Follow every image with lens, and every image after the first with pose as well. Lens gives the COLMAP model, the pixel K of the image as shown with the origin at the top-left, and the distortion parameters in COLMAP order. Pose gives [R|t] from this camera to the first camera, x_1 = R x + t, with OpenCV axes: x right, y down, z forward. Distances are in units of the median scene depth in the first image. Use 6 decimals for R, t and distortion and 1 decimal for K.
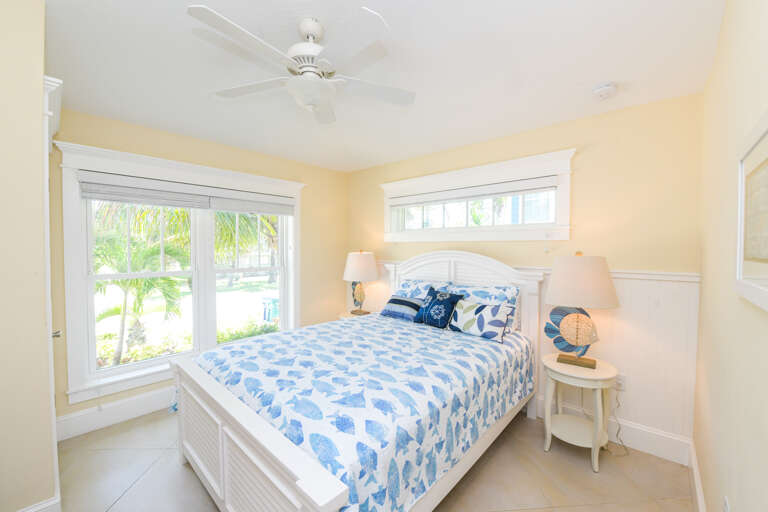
lens RADIAL K [[301.7, 0, 383.6], [0, 301.7, 252.8], [0, 0, 1]] dist [-0.012820, -0.001979]
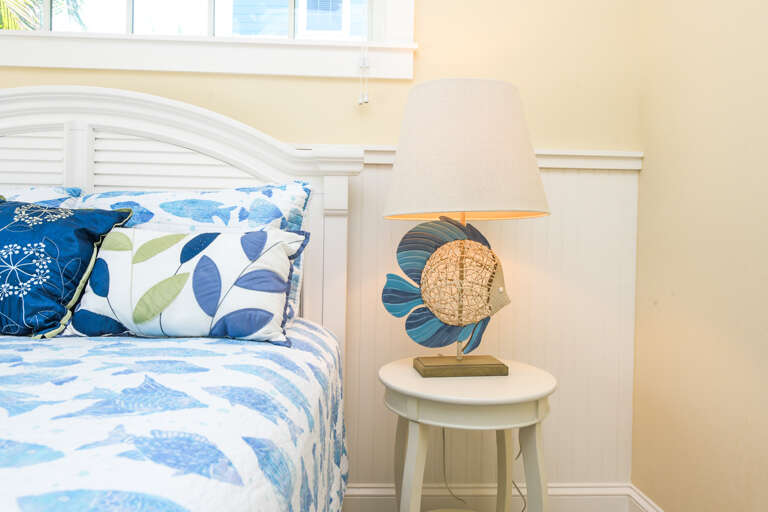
lens RADIAL K [[520.7, 0, 388.3], [0, 520.7, 251.4], [0, 0, 1]] dist [0.011395, -0.002295]
pose [[0.720403, -0.002665, 0.693550, 0.114796], [-0.006425, 0.999924, 0.010517, 0.194389], [-0.693526, -0.012033, 0.720331, 0.546708]]
